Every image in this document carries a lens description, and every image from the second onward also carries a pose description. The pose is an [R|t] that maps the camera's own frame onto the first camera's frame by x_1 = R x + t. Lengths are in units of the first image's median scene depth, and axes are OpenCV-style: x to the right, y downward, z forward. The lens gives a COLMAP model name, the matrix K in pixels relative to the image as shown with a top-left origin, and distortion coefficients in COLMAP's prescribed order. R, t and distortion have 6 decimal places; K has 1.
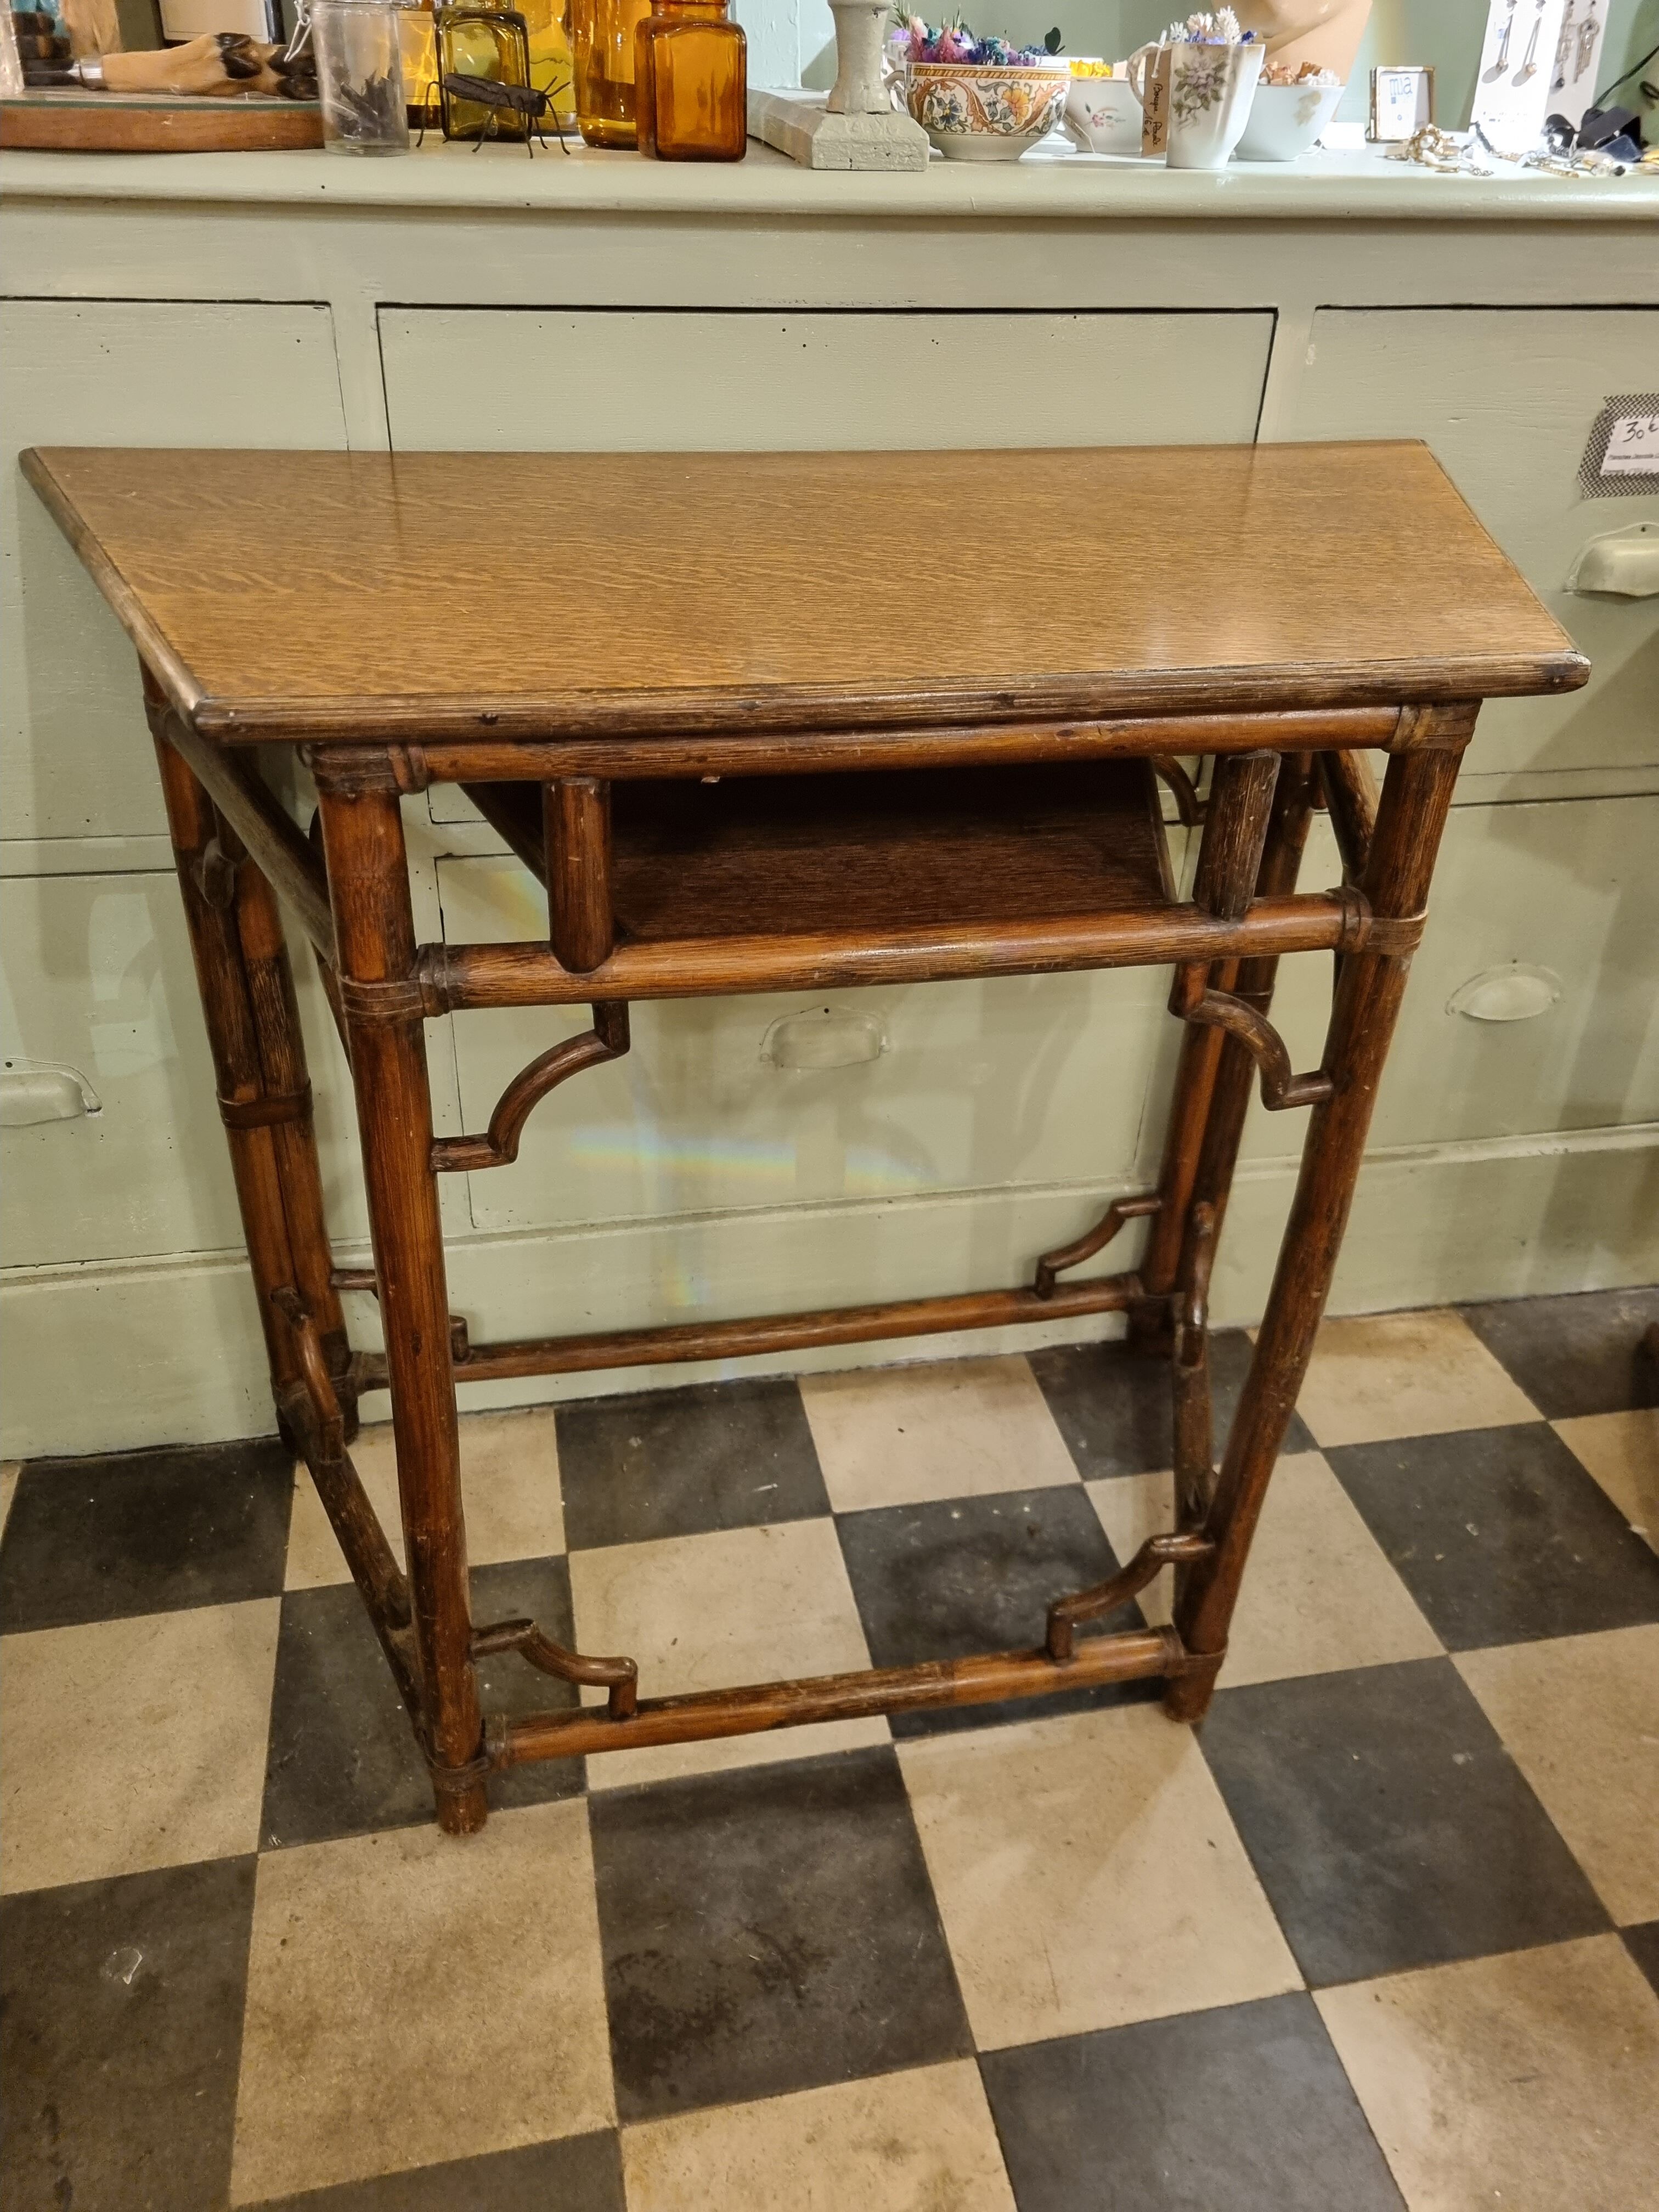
lens RADIAL K [[1688.7, 0, 824.2], [0, 1688.7, 1105.0], [0, 0, 1]] dist [0.061223, -0.047247]
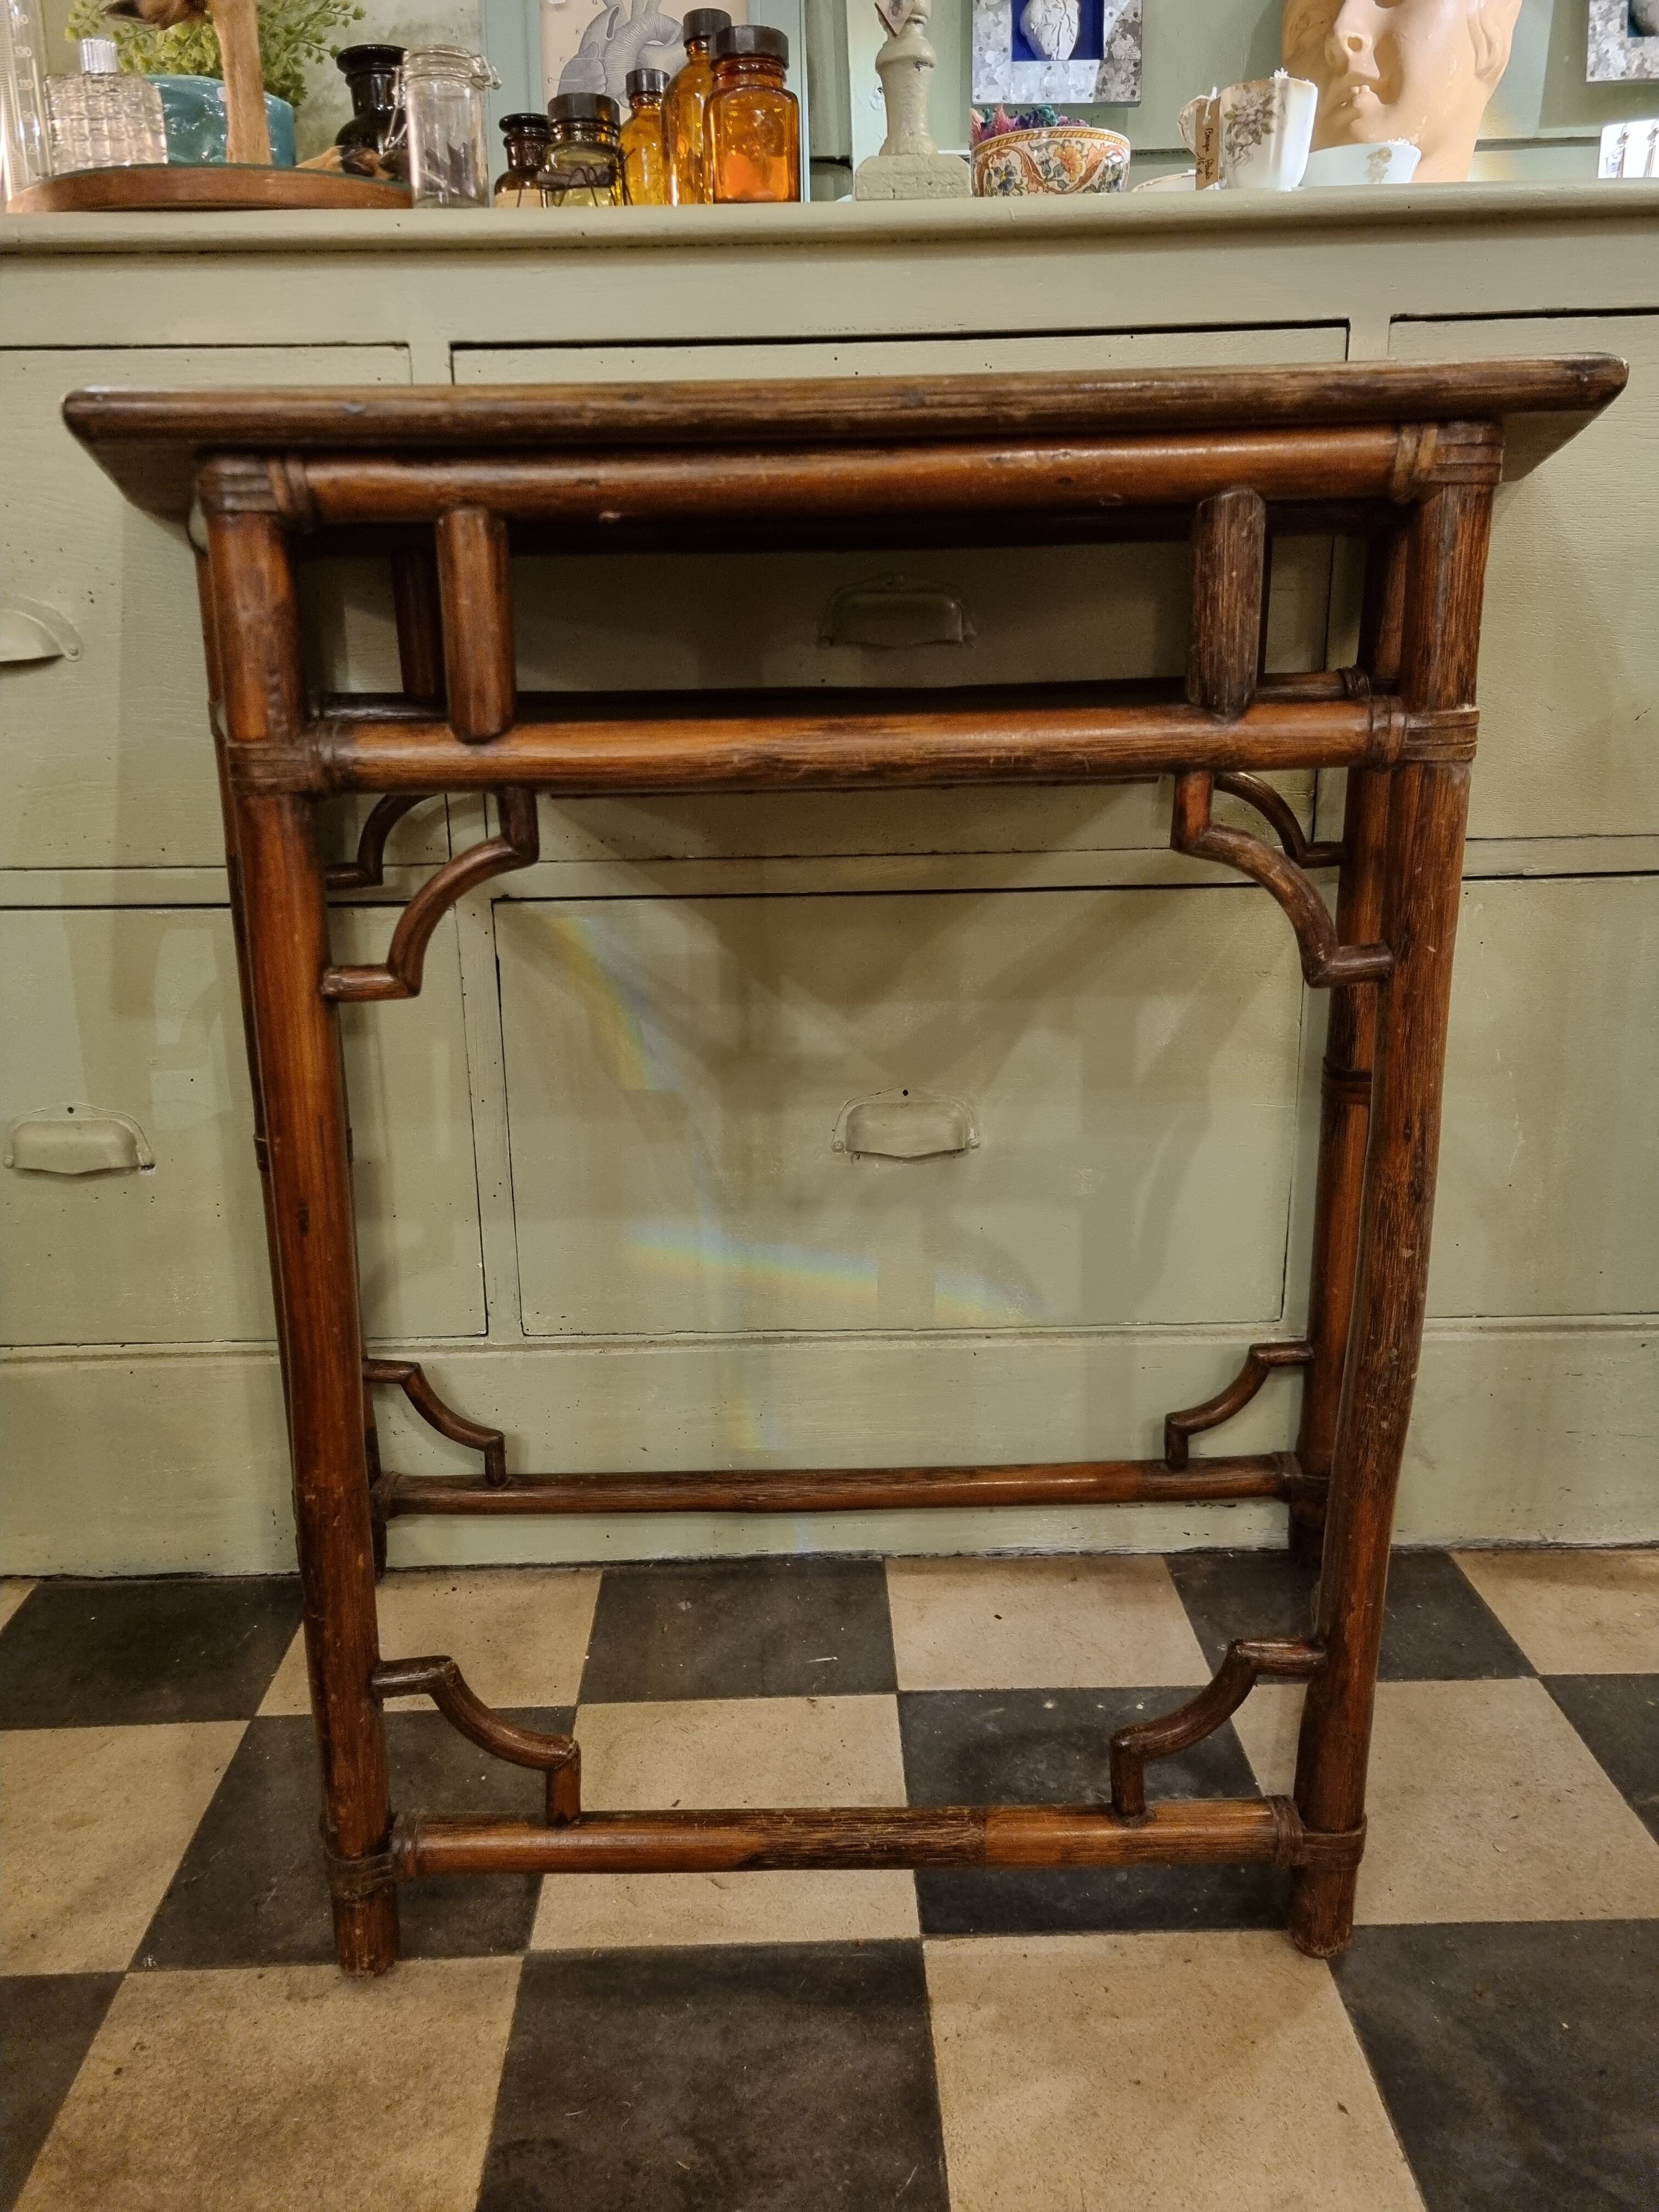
lens RADIAL K [[1678.4, 0, 805.0], [0, 1678.4, 1098.7], [0, 0, 1]] dist [0.076665, -0.067698]
pose [[0.980678, -0.000563, -0.195630, 0.147270], [-0.058176, 0.953918, -0.294375, 0.254422], [0.186780, 0.300068, 0.935453, 0.162203]]
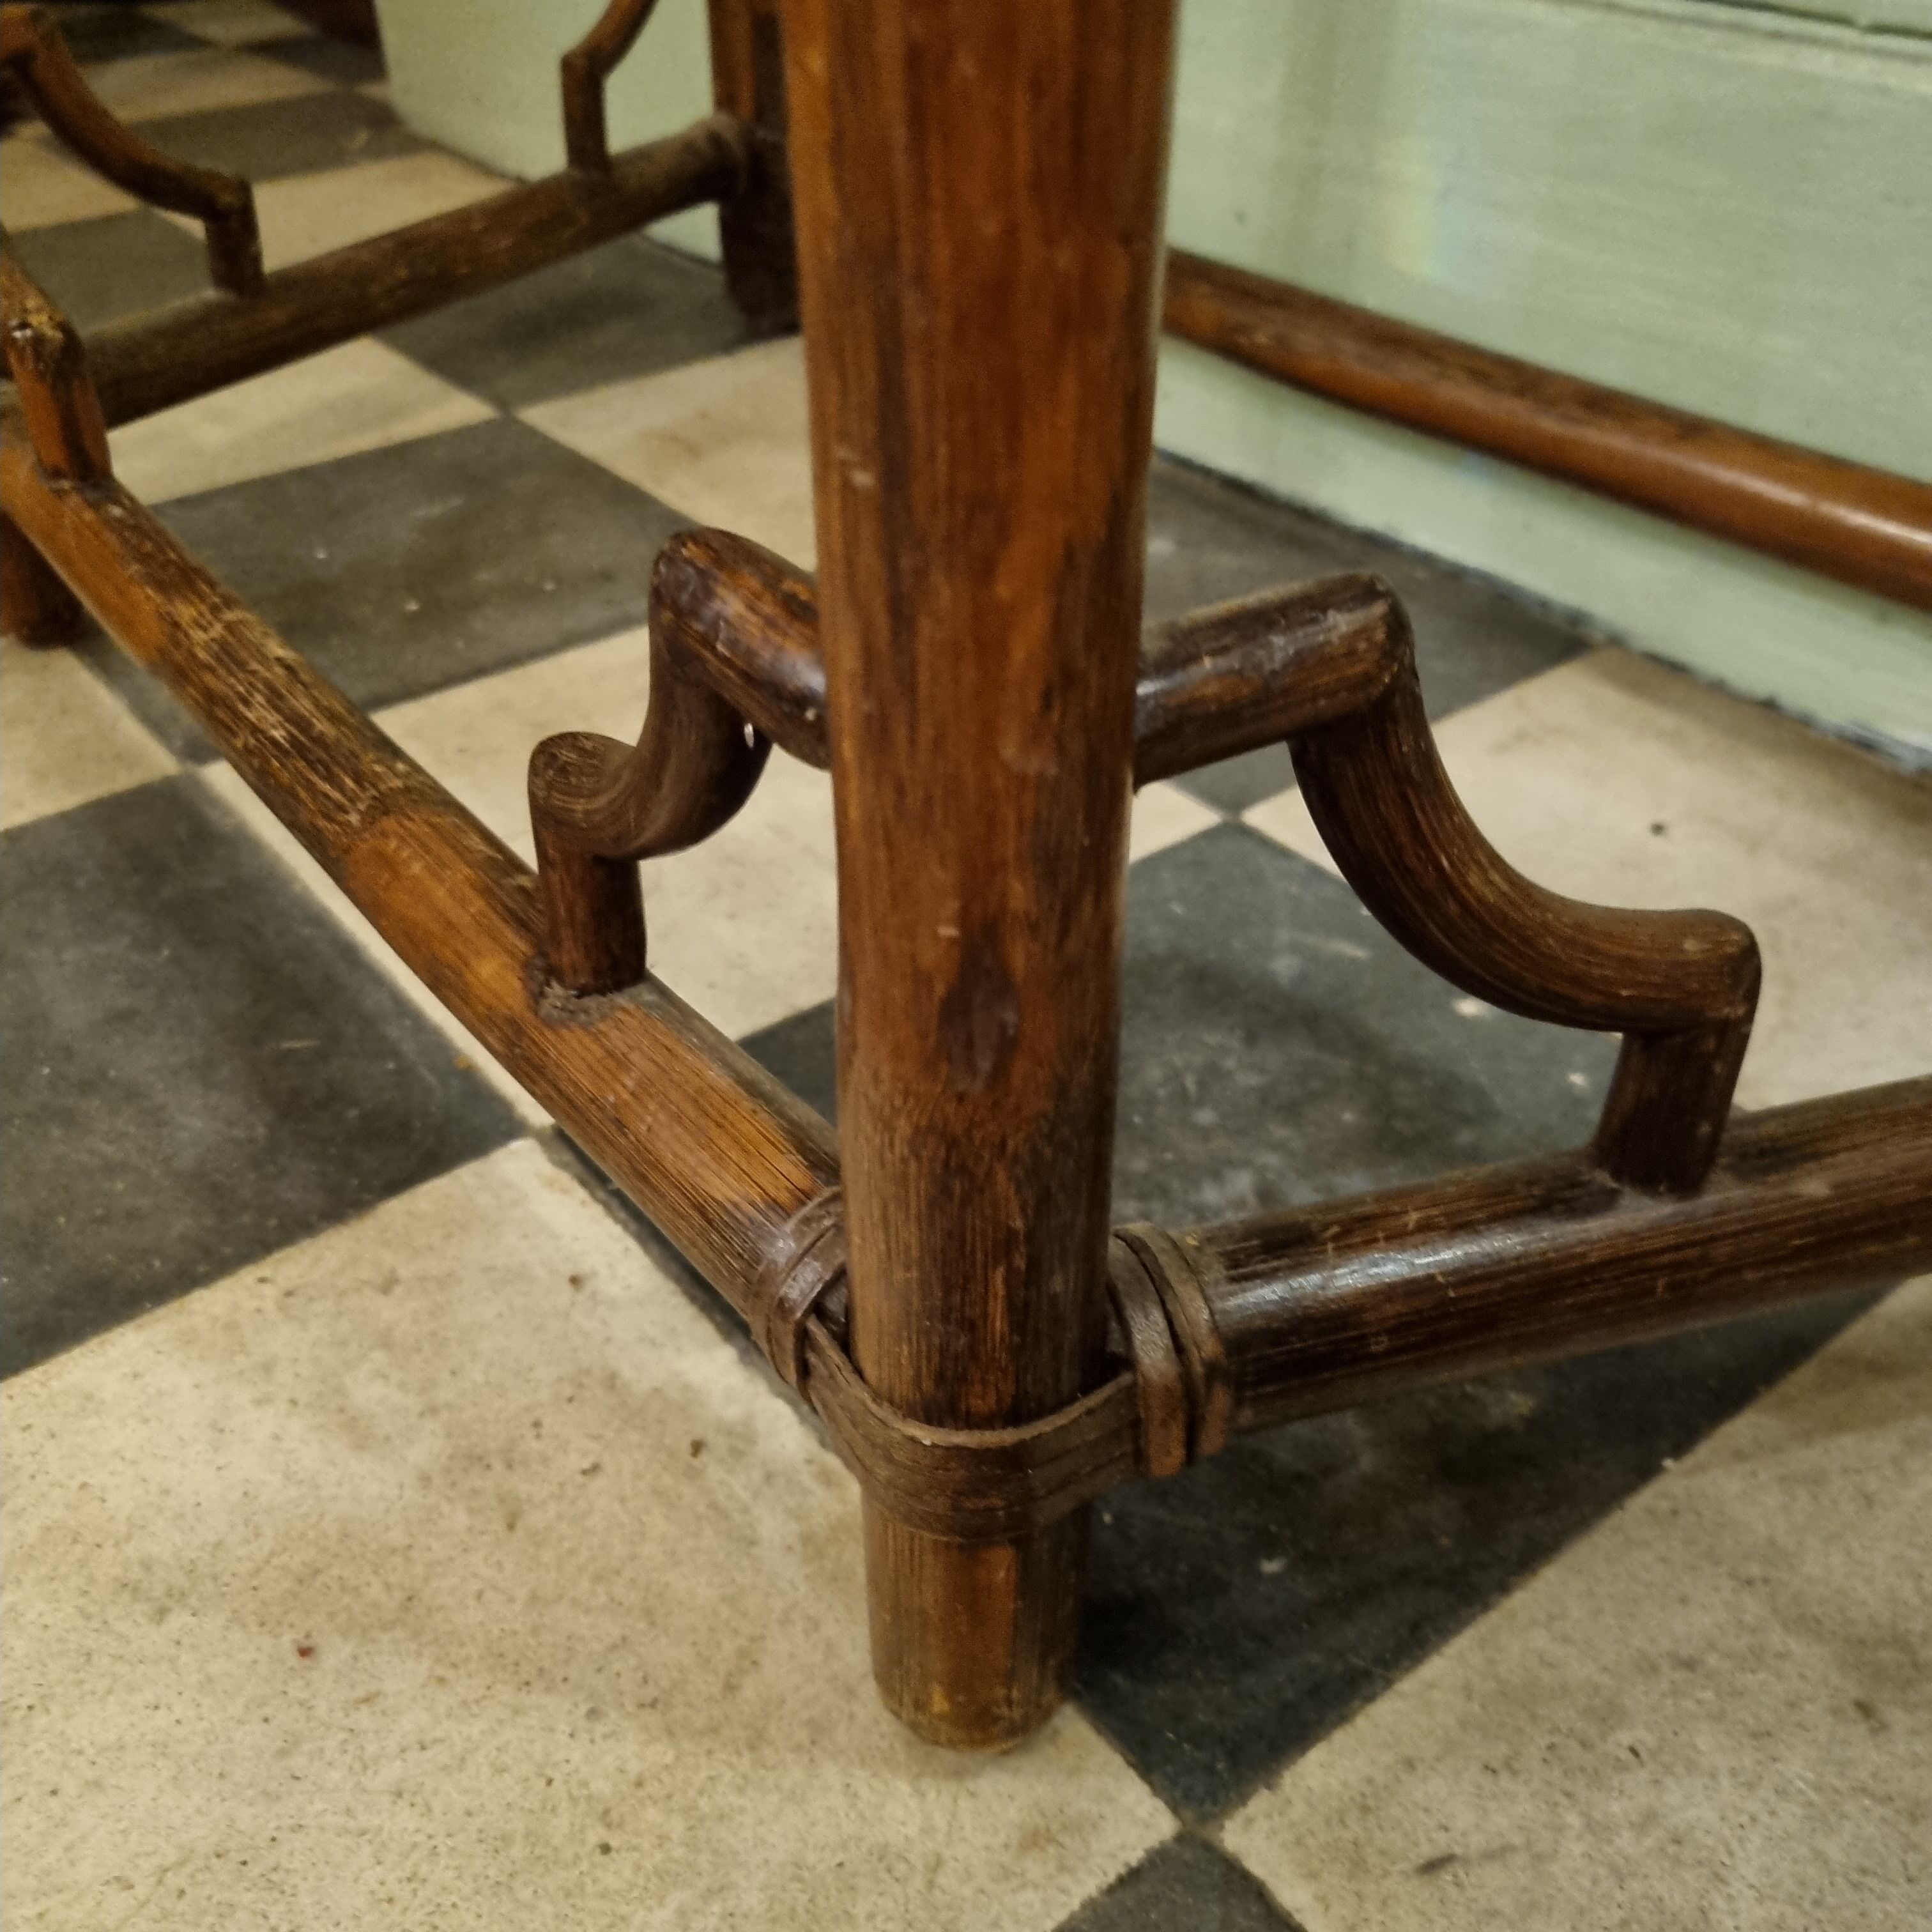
lens RADIAL K [[1993.4, 0, 919.3], [0, 1993.4, 987.7], [0, 0, 1]] dist [0.015906, 0.003687]
pose [[0.423238, 0.494355, -0.759265, 0.362385], [-0.456444, 0.840248, 0.292646, 0.217903], [0.782642, 0.222703, 0.581270, 0.872572]]
